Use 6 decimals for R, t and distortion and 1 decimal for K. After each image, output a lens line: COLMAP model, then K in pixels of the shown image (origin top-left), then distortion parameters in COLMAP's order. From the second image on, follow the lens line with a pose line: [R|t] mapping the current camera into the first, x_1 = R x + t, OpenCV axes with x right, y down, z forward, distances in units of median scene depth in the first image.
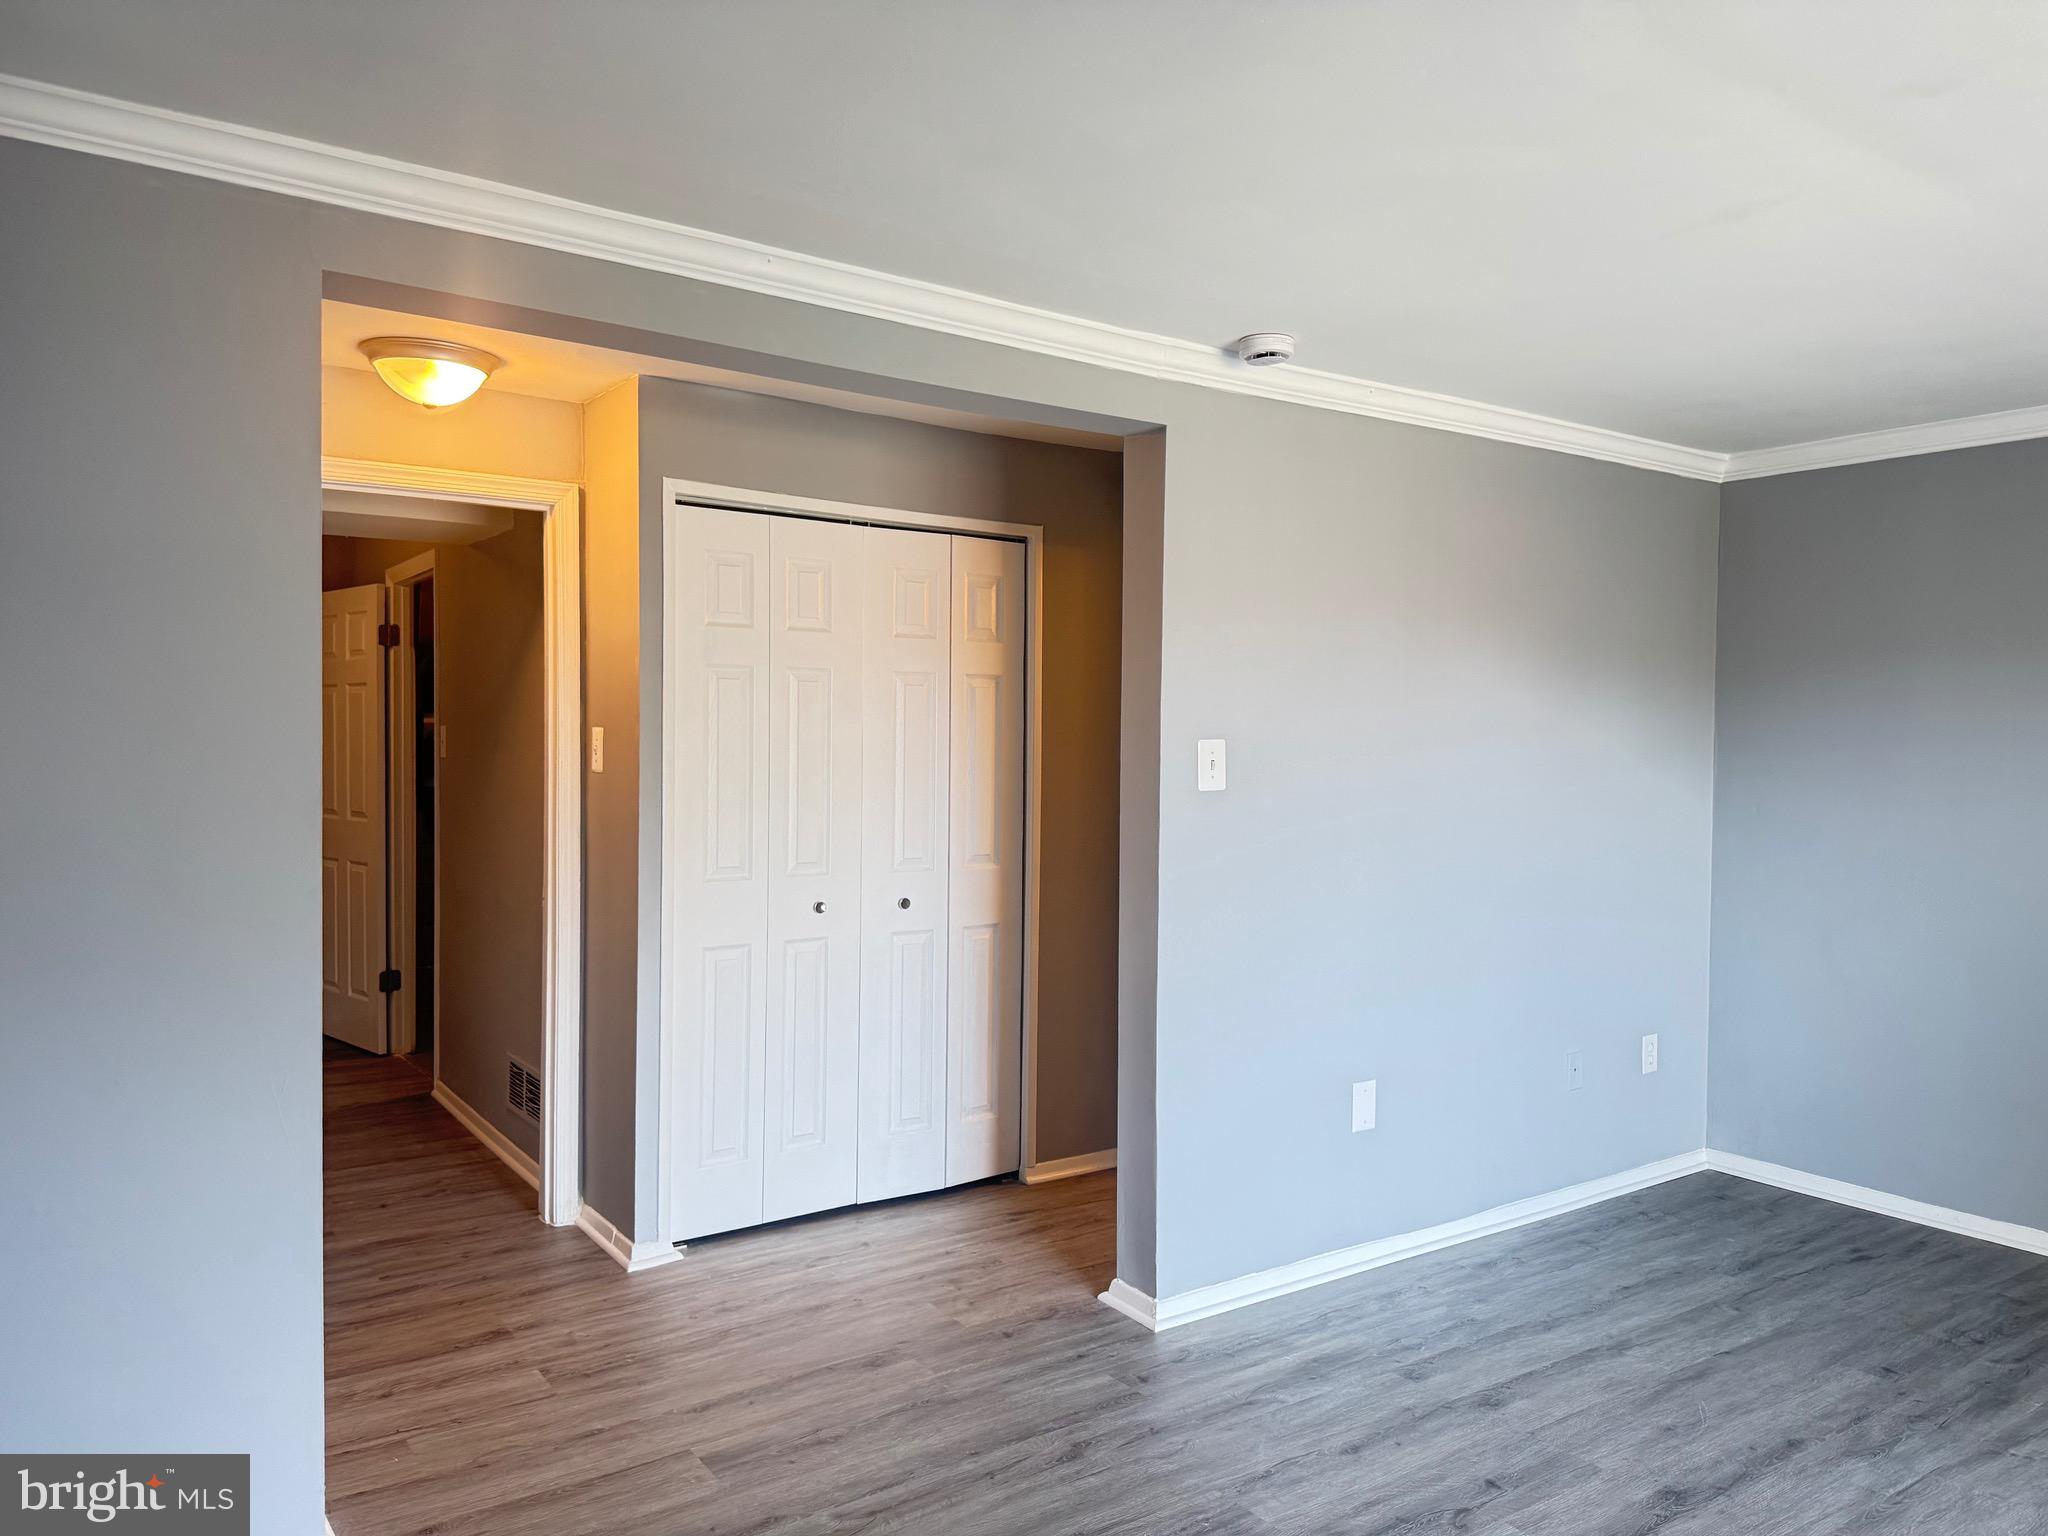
lens RADIAL K [[1427.6, 0, 1026.4], [0, 1427.6, 767.5], [0, 0, 1]] dist [0.049335, -0.039907]
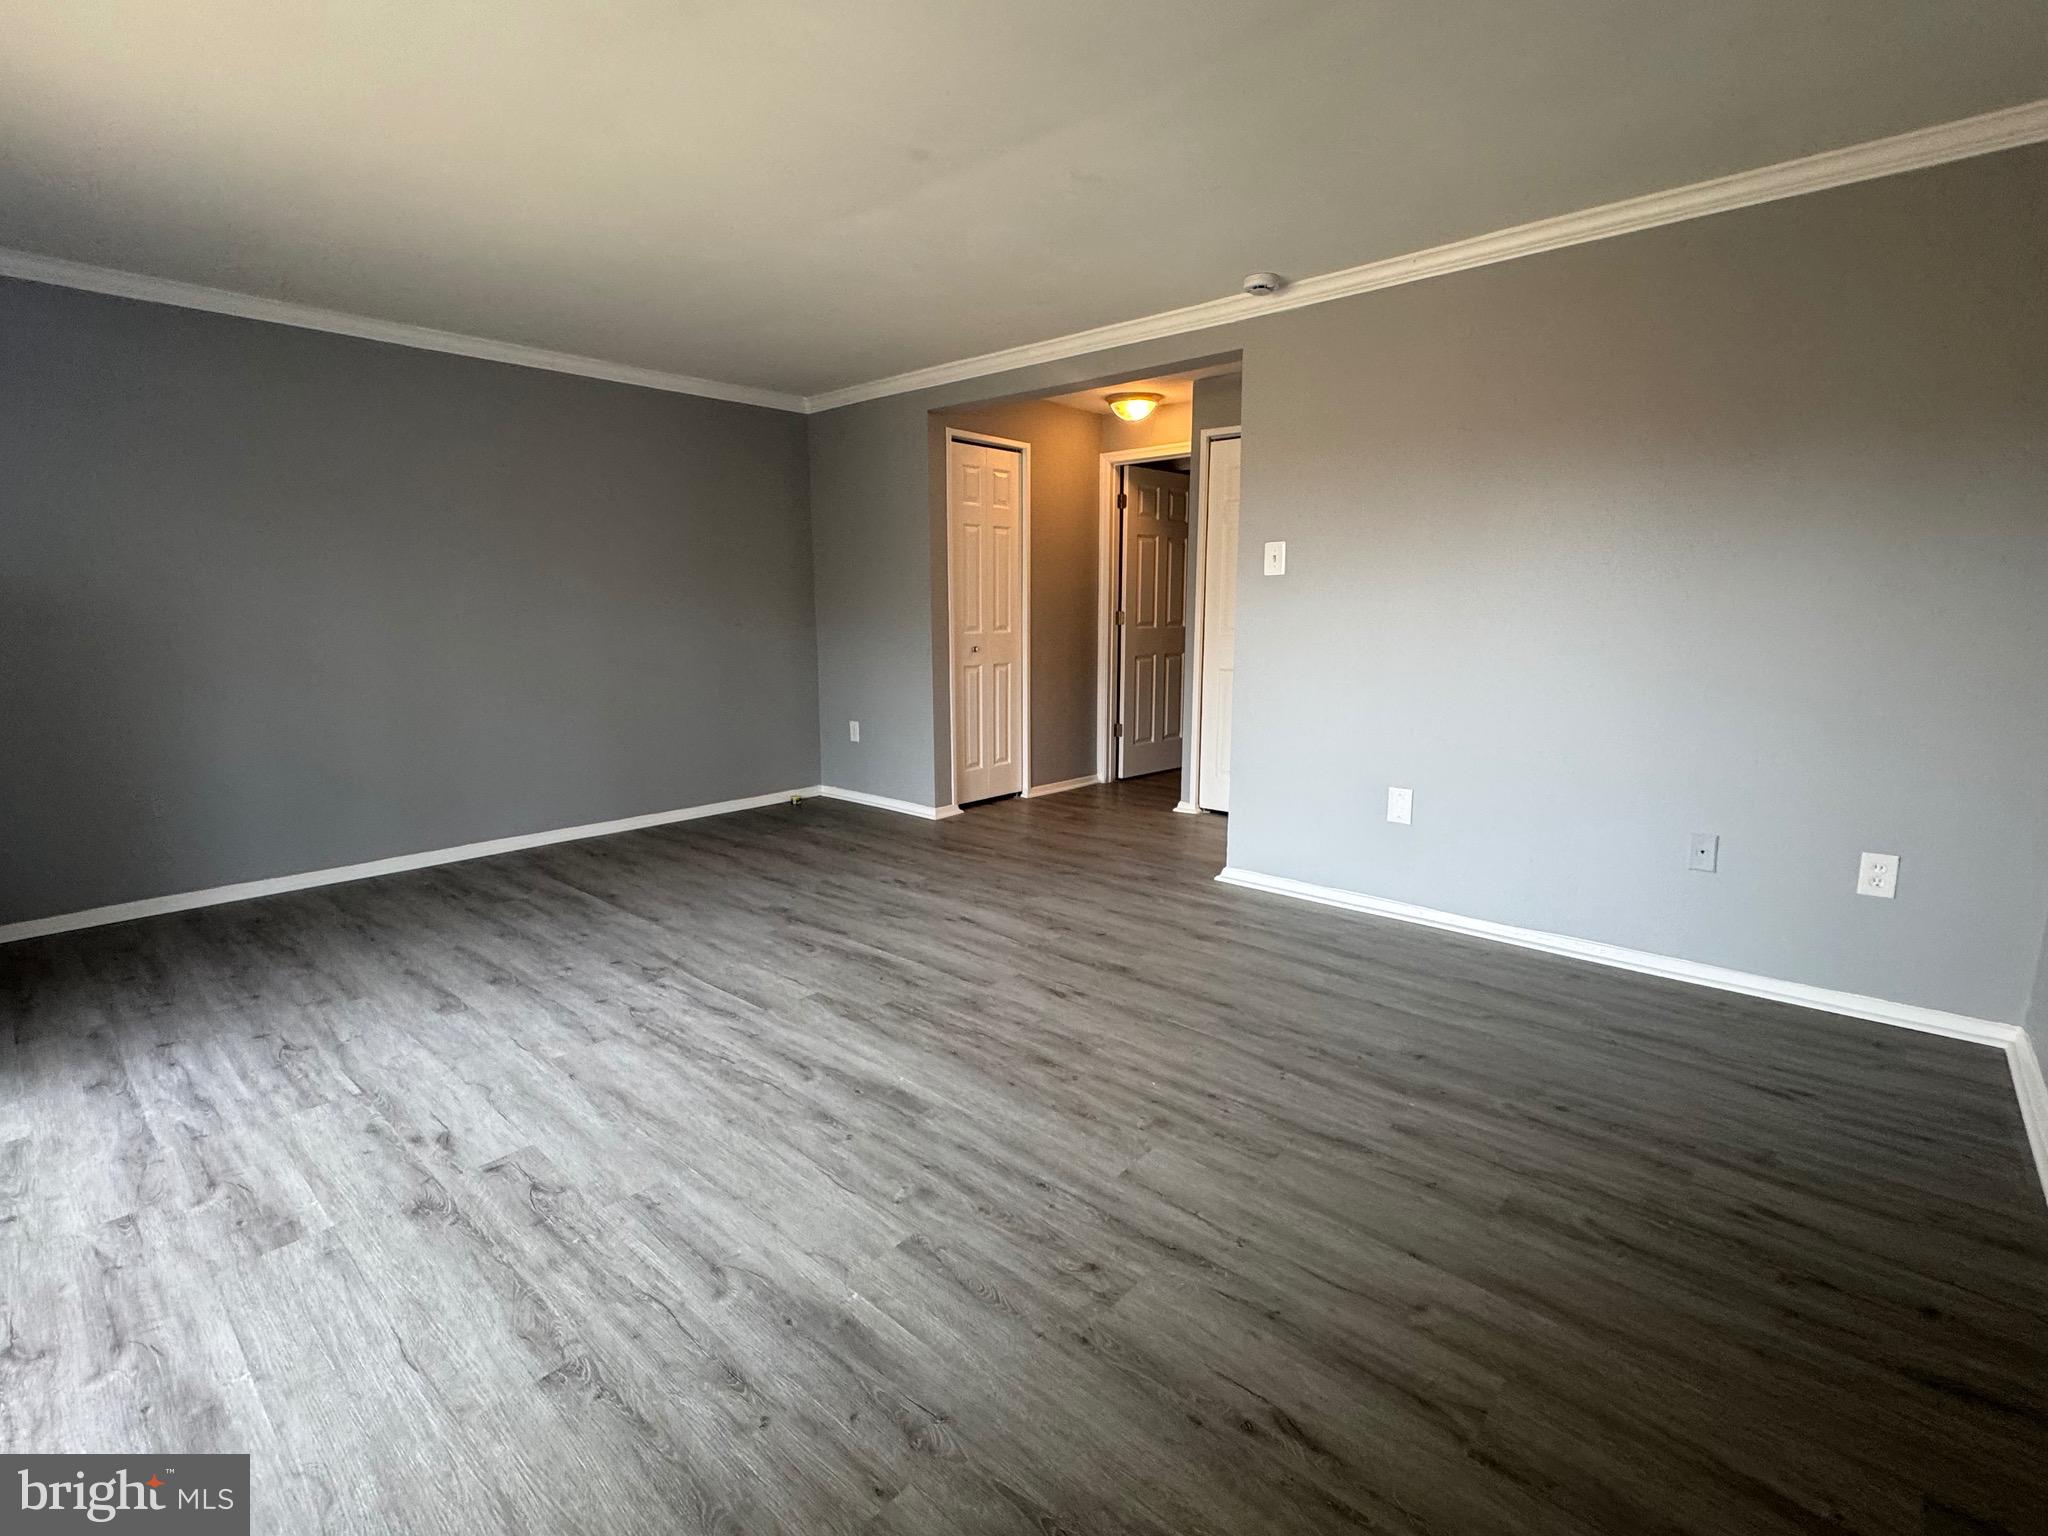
lens RADIAL K [[949.2, 0, 1032.5], [0, 949.2, 761.0], [0, 0, 1]] dist [-0.001907, -0.001189]
pose [[0.237542, 0.153764, -0.959130, 1.162648], [-0.010832, 0.987750, 0.155670, 0.061172], [0.971317, -0.026589, 0.236298, 0.496760]]
